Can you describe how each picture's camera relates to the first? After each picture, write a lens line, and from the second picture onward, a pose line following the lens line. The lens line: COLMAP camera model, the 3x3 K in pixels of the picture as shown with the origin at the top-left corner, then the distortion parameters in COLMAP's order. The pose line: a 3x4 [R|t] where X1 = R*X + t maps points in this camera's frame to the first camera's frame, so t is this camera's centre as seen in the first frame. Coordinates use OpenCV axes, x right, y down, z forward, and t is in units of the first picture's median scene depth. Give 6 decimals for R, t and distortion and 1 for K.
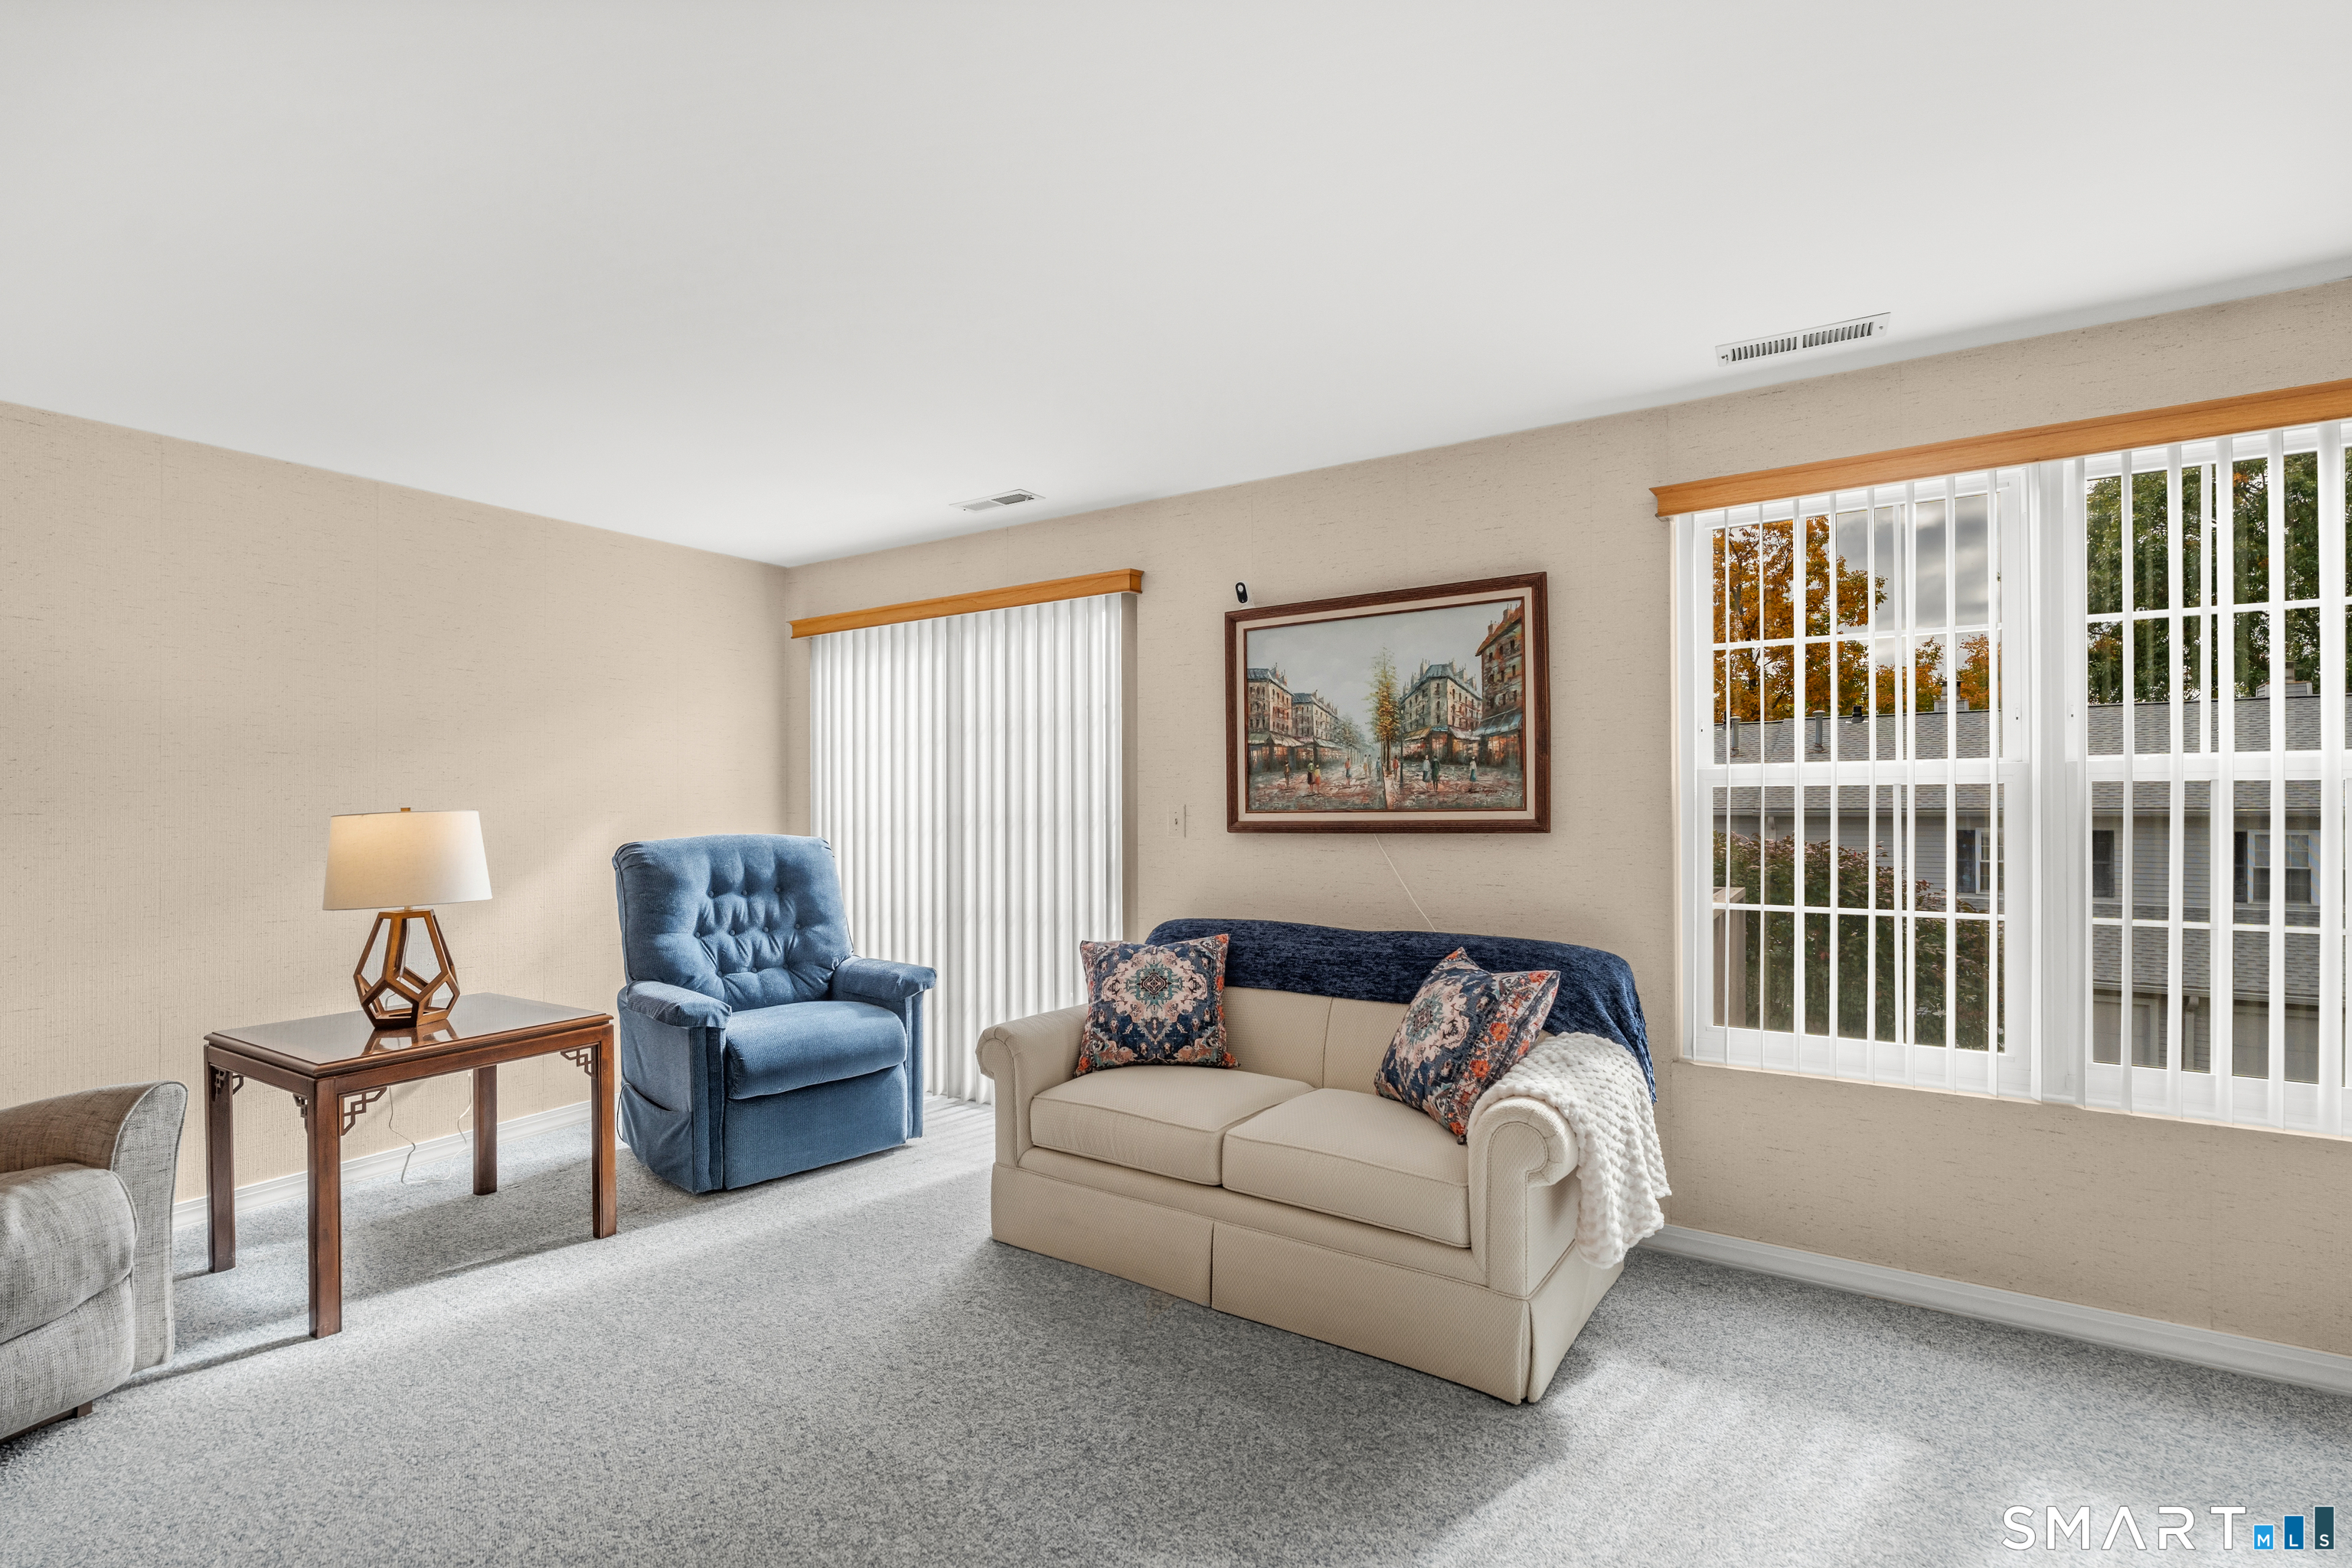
lens RADIAL K [[1050.2, 0, 1177.9], [0, 1050.2, 788.7], [0, 0, 1]] dist [-0.000837, -0.000058]
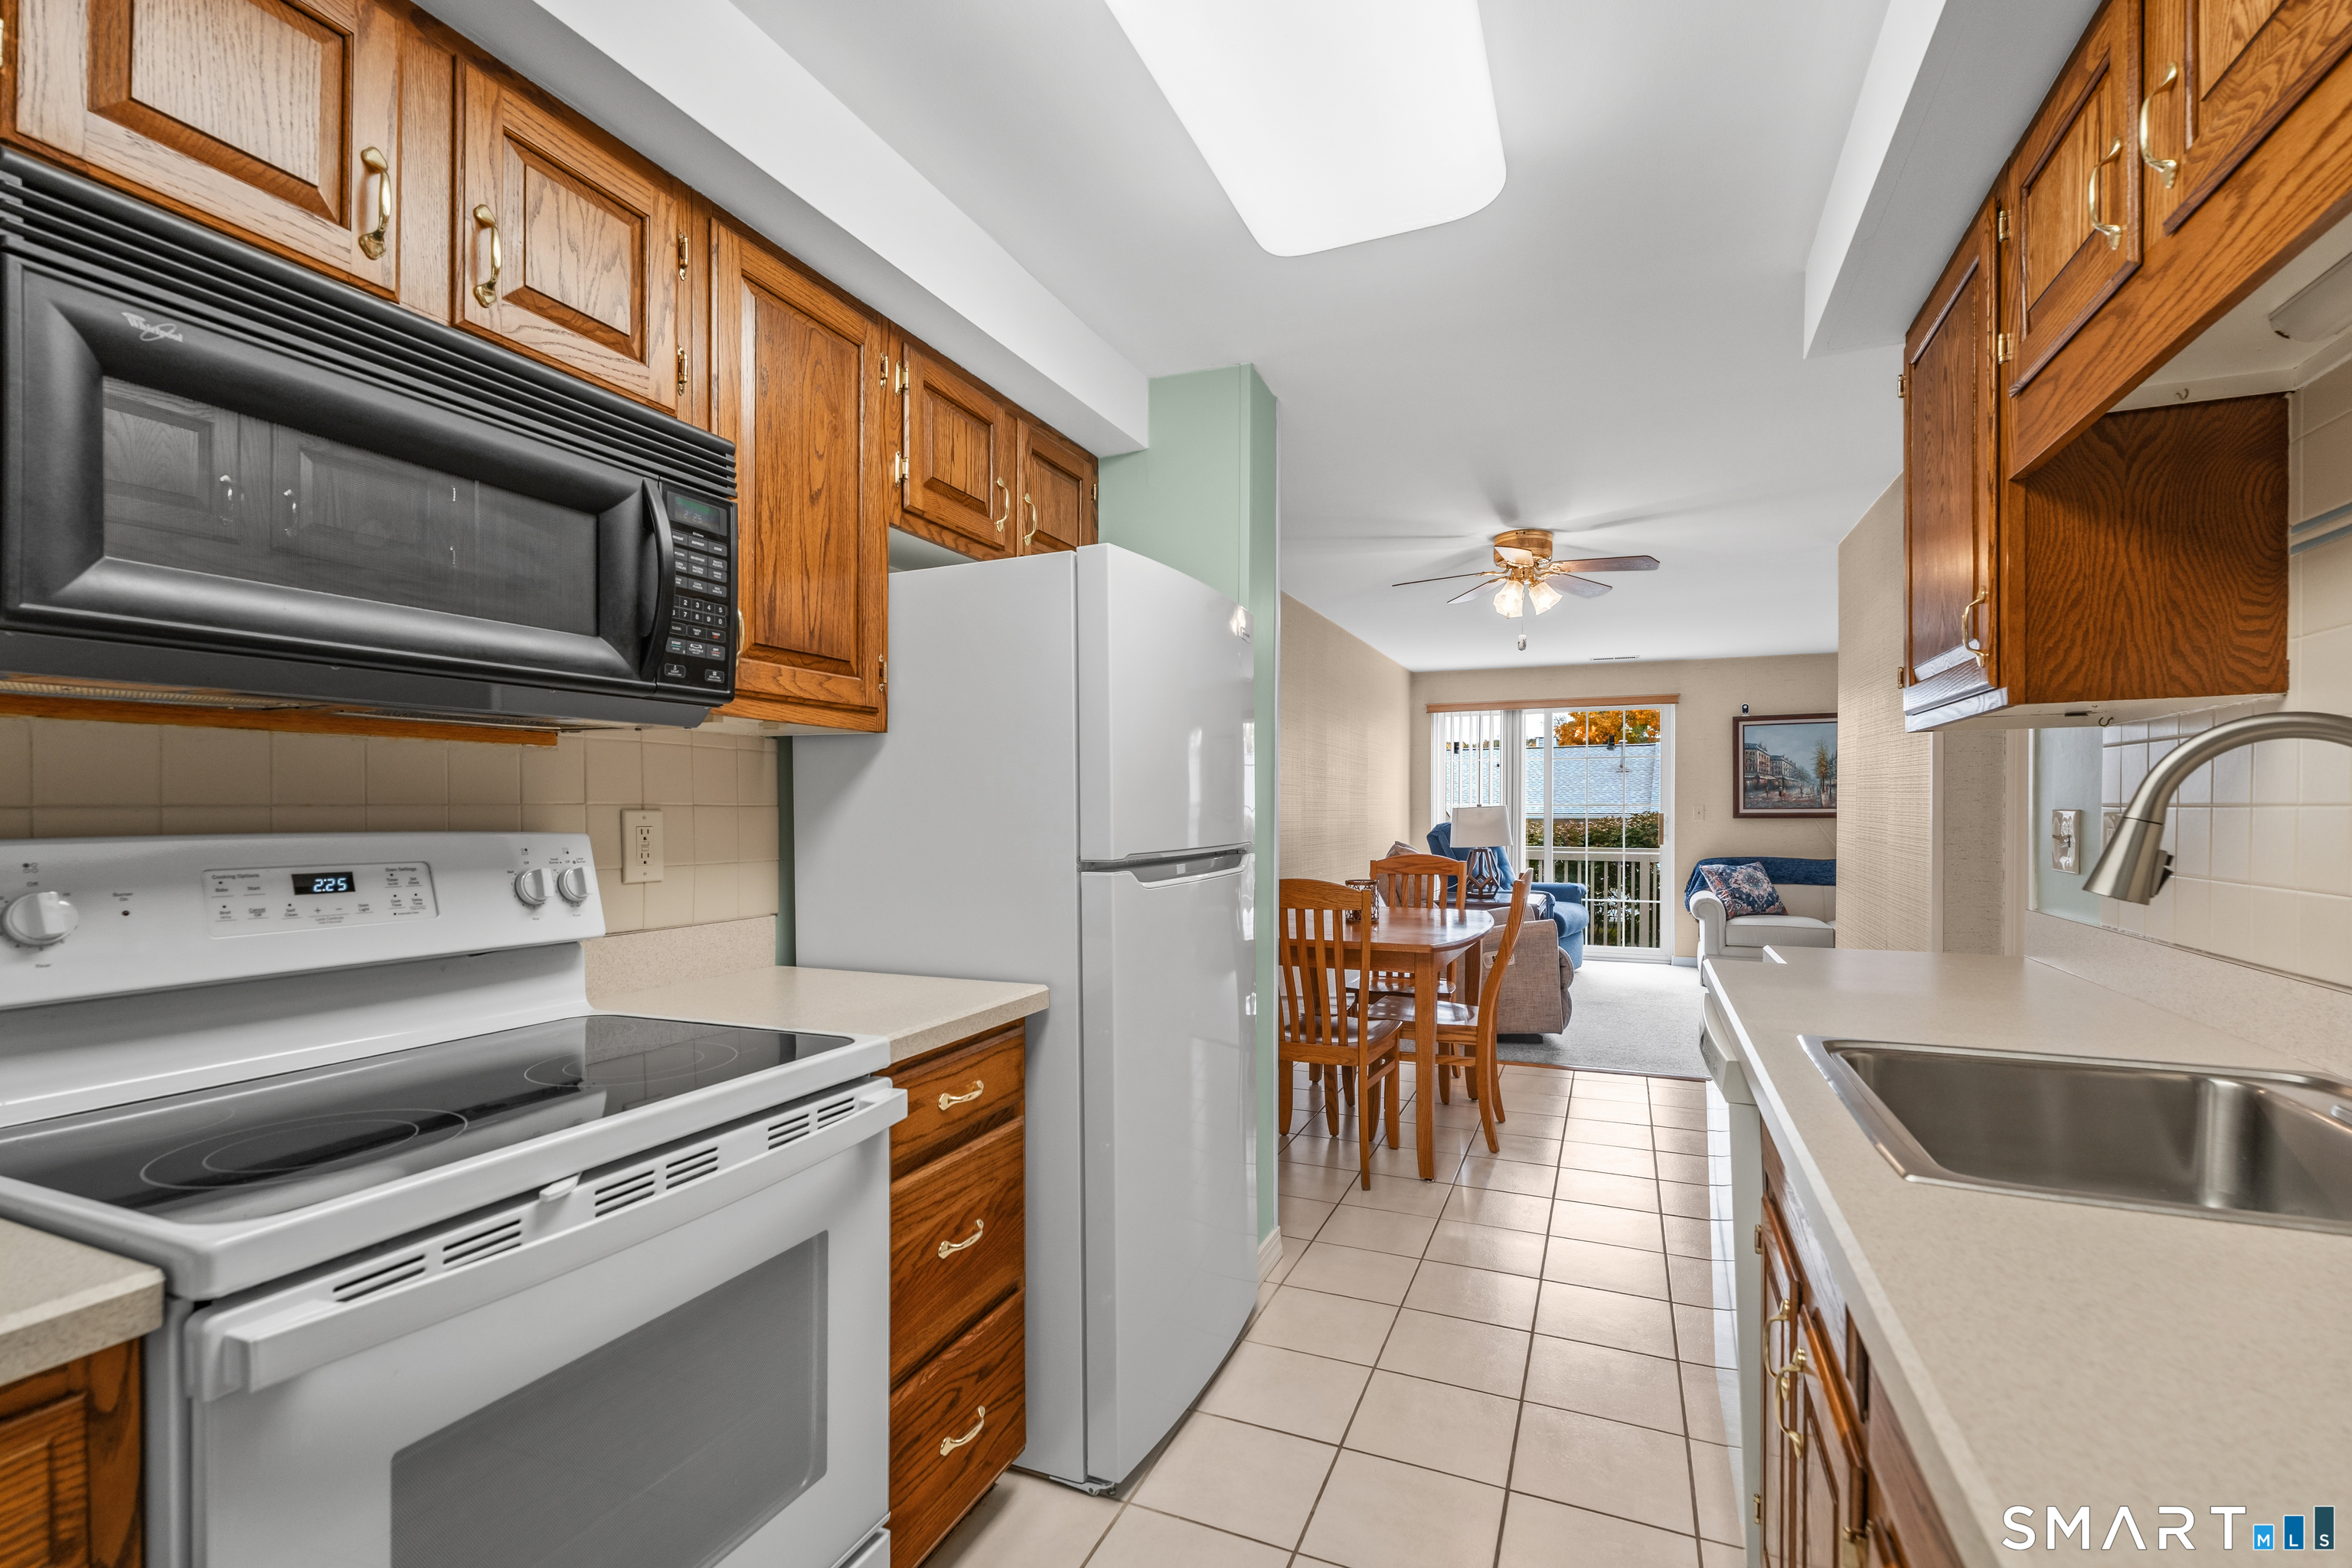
lens RADIAL K [[1050.2, 0, 1175.9], [0, 1050.2, 798.8], [0, 0, 1]] dist [-0.000837, -0.000058]
pose [[0.981787, 0.010259, 0.189707, -1.543871], [-0.009789, 0.999946, -0.003413, 0.020957], [-0.189732, 0.001494, 0.981835, -0.940851]]
